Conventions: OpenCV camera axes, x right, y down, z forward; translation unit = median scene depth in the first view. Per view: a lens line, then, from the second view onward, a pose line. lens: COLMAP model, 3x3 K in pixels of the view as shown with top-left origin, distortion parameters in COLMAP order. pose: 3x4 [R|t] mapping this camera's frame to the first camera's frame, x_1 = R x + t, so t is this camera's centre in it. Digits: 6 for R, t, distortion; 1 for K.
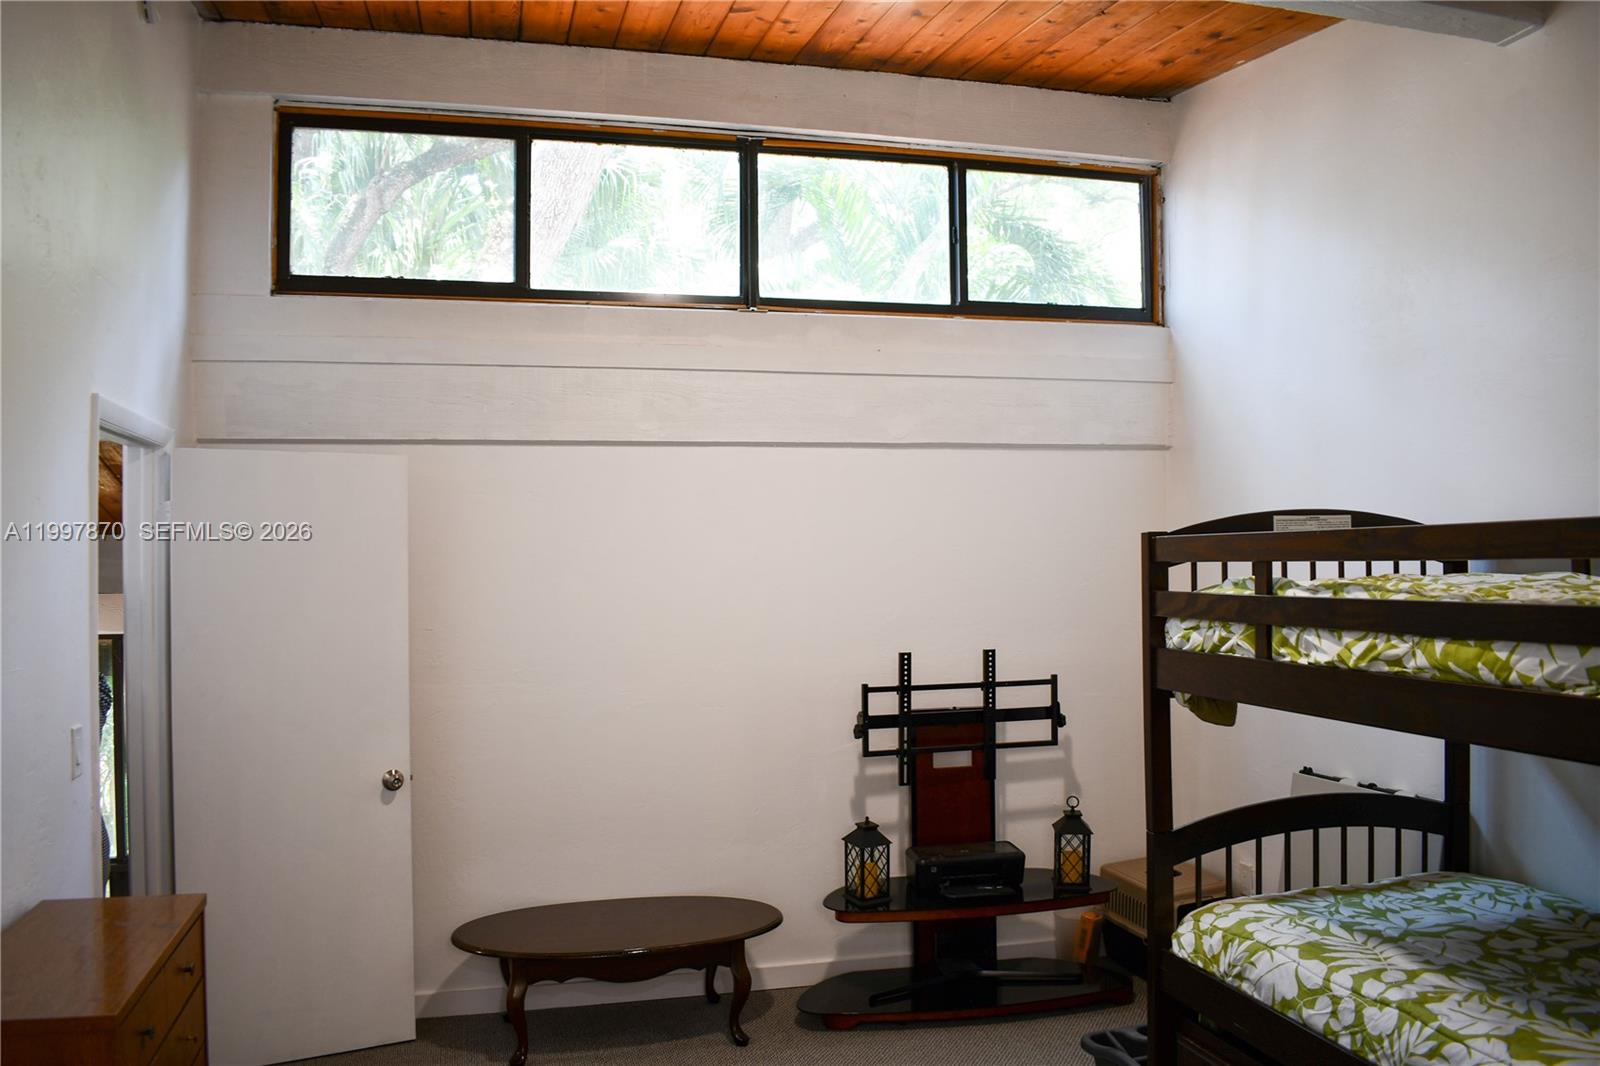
lens RADIAL K [[1297.1, 0, 800.0], [0, 1297.1, 533.0], [0, 0, 1]] dist [-0.001674, -0.002857]
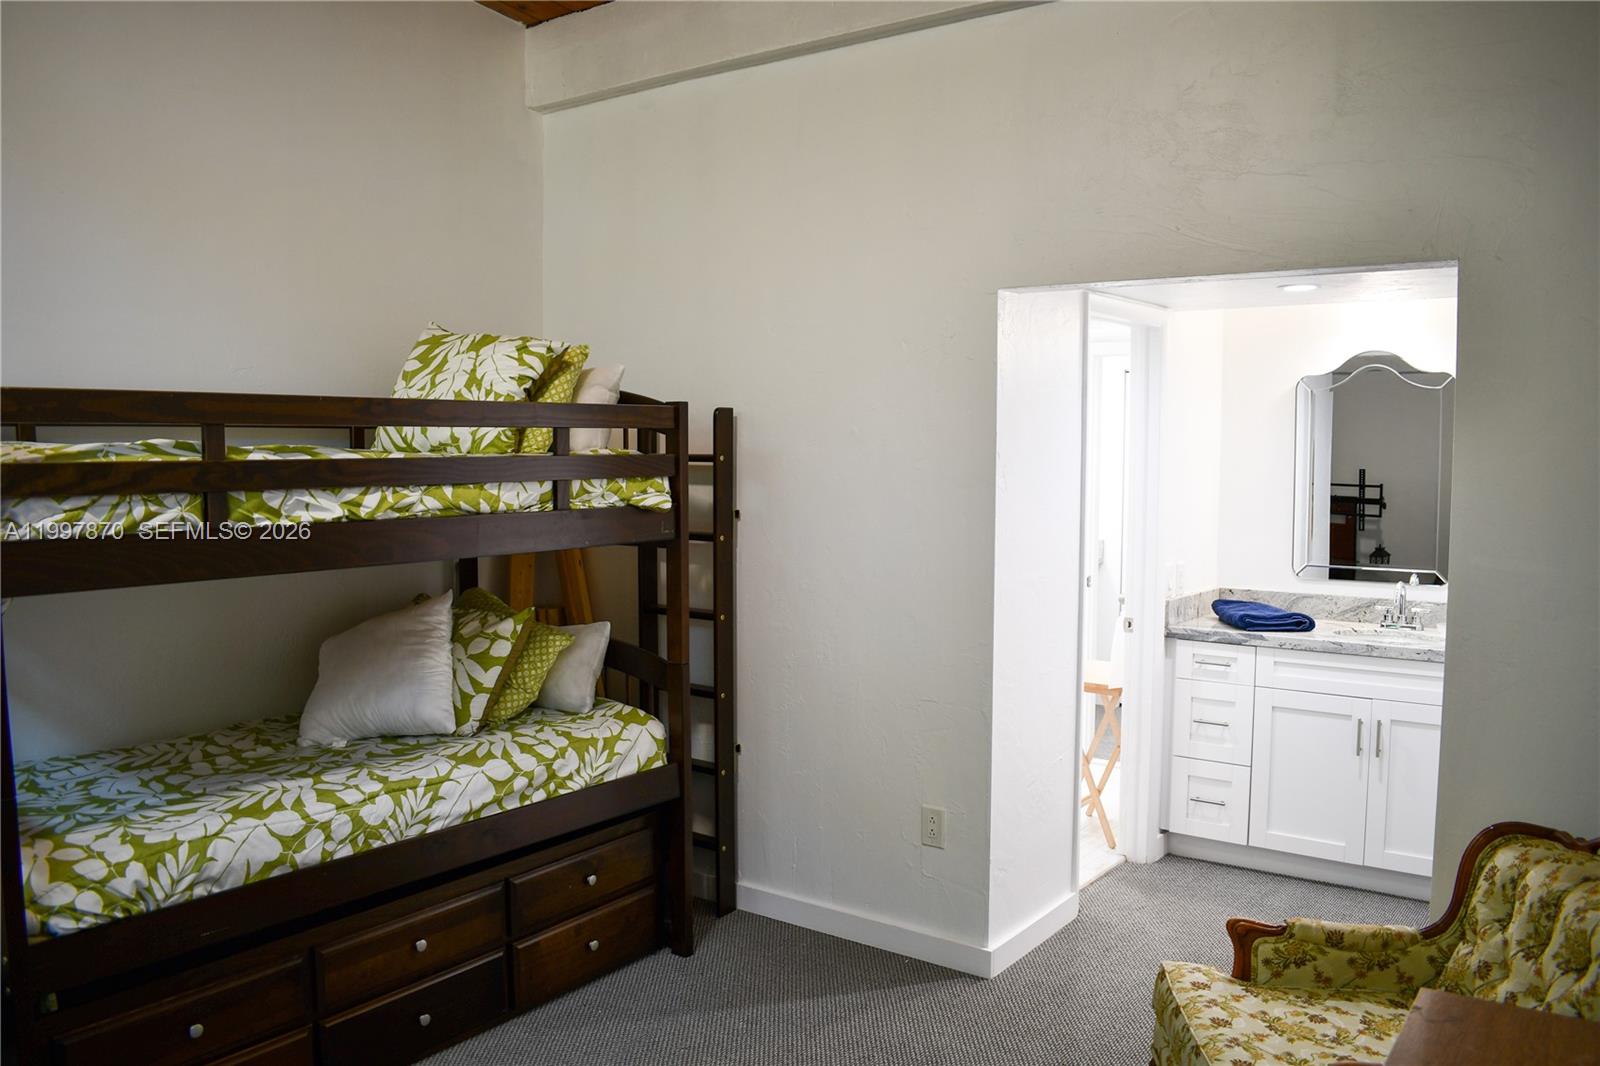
lens RADIAL K [[1297.1, 0, 800.0], [0, 1297.1, 533.0], [0, 0, 1]] dist [-0.001674, -0.002857]
pose [[-0.606272, -0.048146, 0.793798, -0.667357], [-0.013139, 0.998636, 0.050534, 0.049637], [-0.795149, 0.020208, -0.606078, 1.293759]]
